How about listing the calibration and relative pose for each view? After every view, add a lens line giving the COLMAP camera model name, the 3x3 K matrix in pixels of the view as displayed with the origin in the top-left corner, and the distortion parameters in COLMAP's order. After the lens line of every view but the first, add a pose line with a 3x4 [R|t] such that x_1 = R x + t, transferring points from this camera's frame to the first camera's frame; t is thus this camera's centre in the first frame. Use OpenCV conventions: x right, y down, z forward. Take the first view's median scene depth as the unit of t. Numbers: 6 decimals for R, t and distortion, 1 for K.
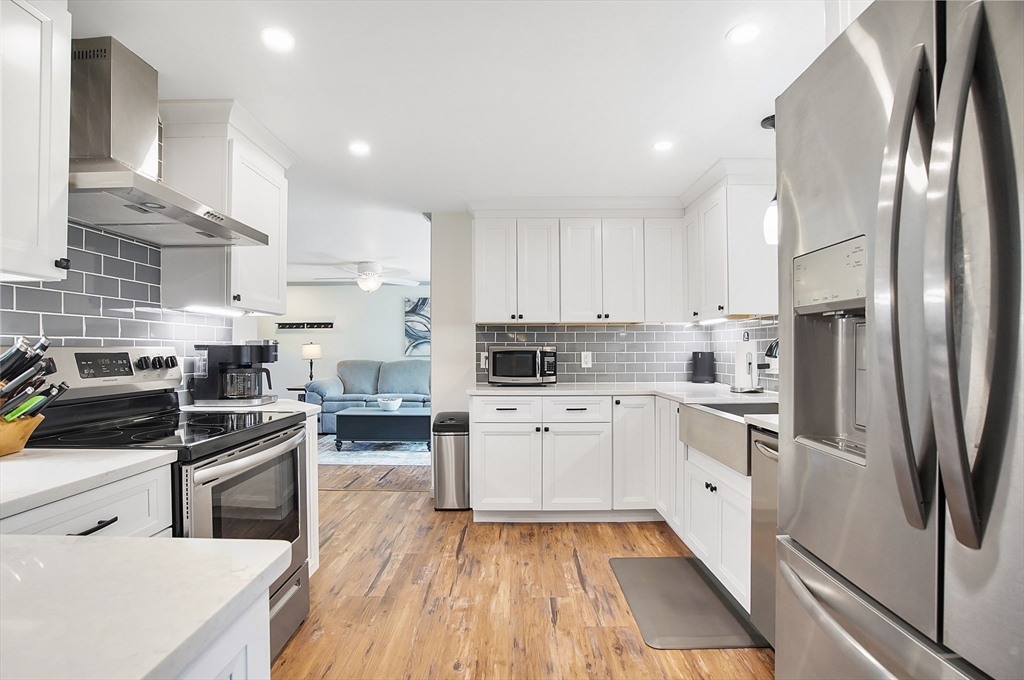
lens RADIAL K [[483.9, 0, 509.4], [0, 483.9, 350.3], [0, 0, 1]] dist [-0.031916, 0.010460]
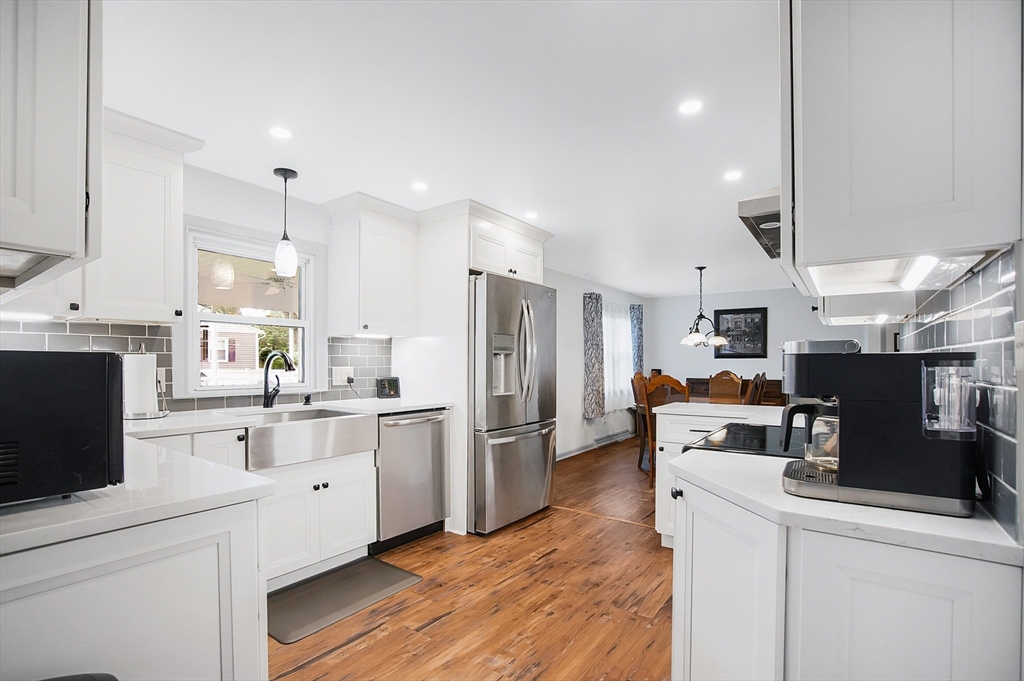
lens RADIAL K [[483.9, 0, 505.7], [0, 483.9, 370.3], [0, 0, 1]] dist [-0.031916, 0.010460]
pose [[-0.813783, -0.010369, 0.581076, -0.415896], [-0.002475, 0.999894, 0.014377, -0.004511], [-0.581163, 0.010262, -0.813722, 1.165733]]
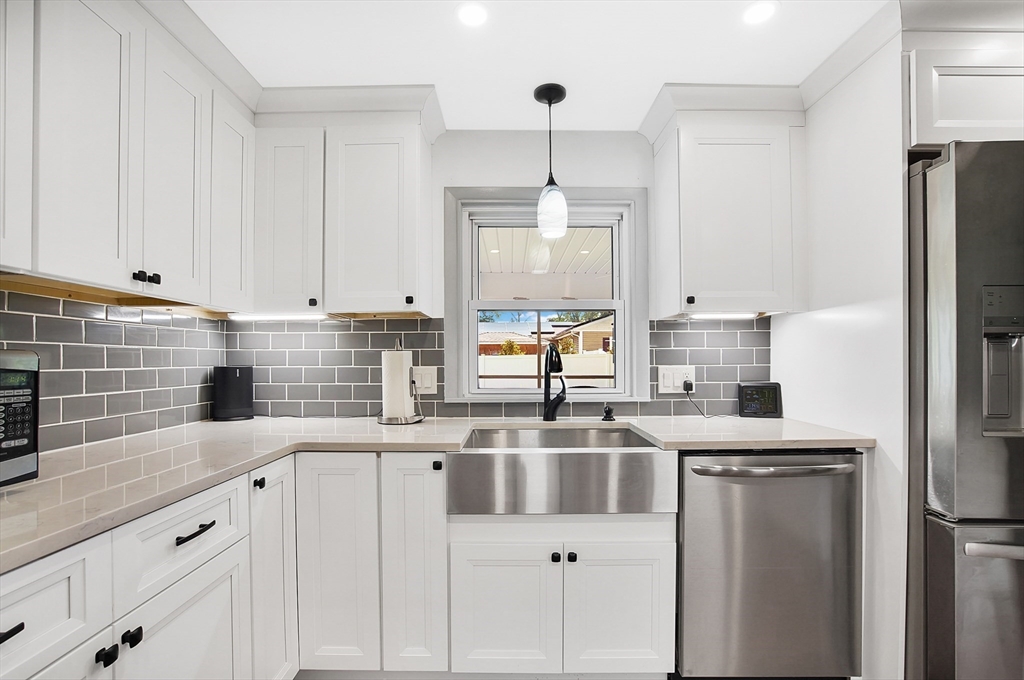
lens RADIAL K [[483.9, 0, 507.8], [0, 483.9, 355.1], [0, 0, 1]] dist [-0.031916, 0.010460]
pose [[-0.002464, 0.012296, 0.999921, -0.206568], [0.002733, 0.999921, -0.012289, -0.003184], [-0.999993, 0.002703, -0.002498, 0.758615]]
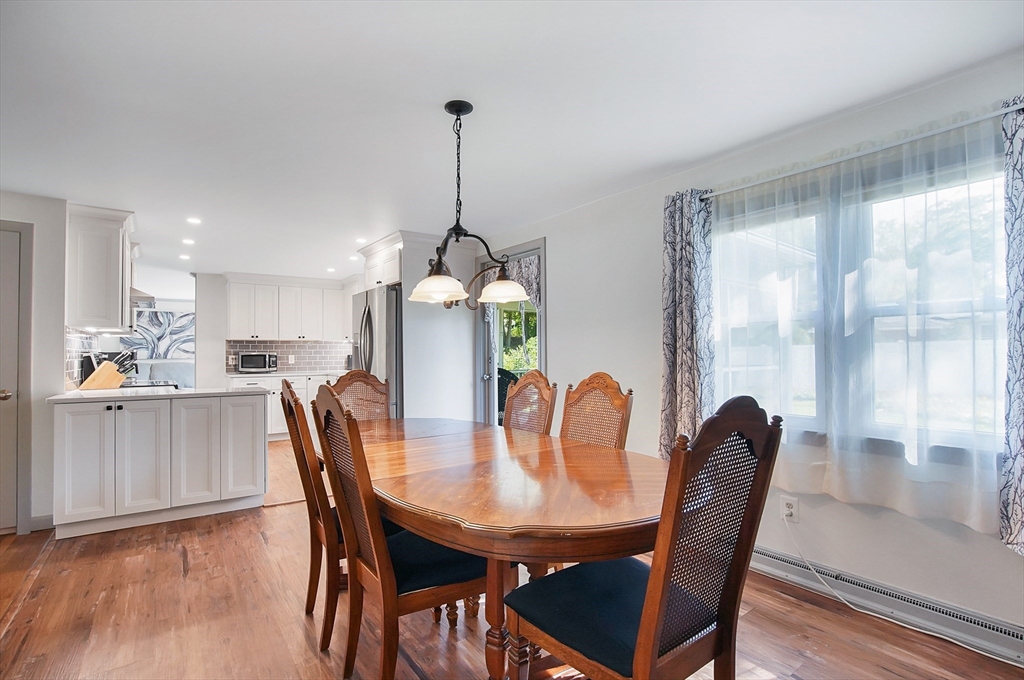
lens RADIAL K [[483.9, 0, 512.8], [0, 483.9, 351.2], [0, 0, 1]] dist [-0.031916, 0.010460]
pose [[0.805634, 0.002301, 0.592409, -0.305443], [0.001215, 0.999984, -0.005538, -0.001034], [-0.592412, 0.005181, 0.805619, -1.218743]]
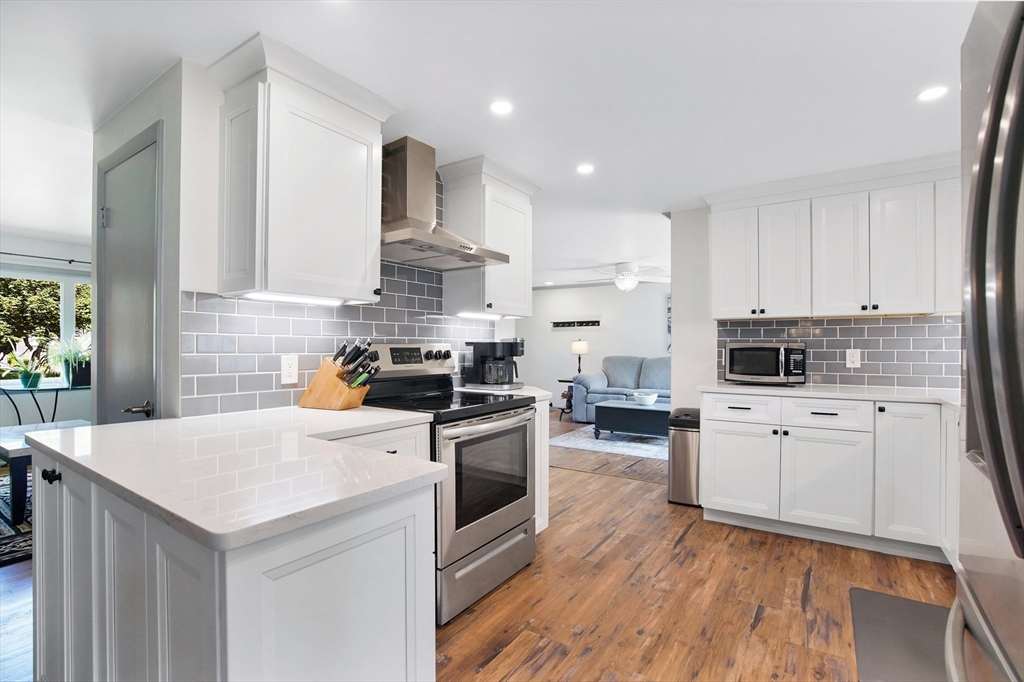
lens RADIAL K [[483.9, 0, 502.7], [0, 483.9, 354.1], [0, 0, 1]] dist [-0.031916, 0.010460]
pose [[0.832657, 0.012135, -0.553656, 0.127108], [-0.003477, 0.999855, 0.016685, -0.000396], [0.553778, -0.011968, 0.832578, -0.050342]]
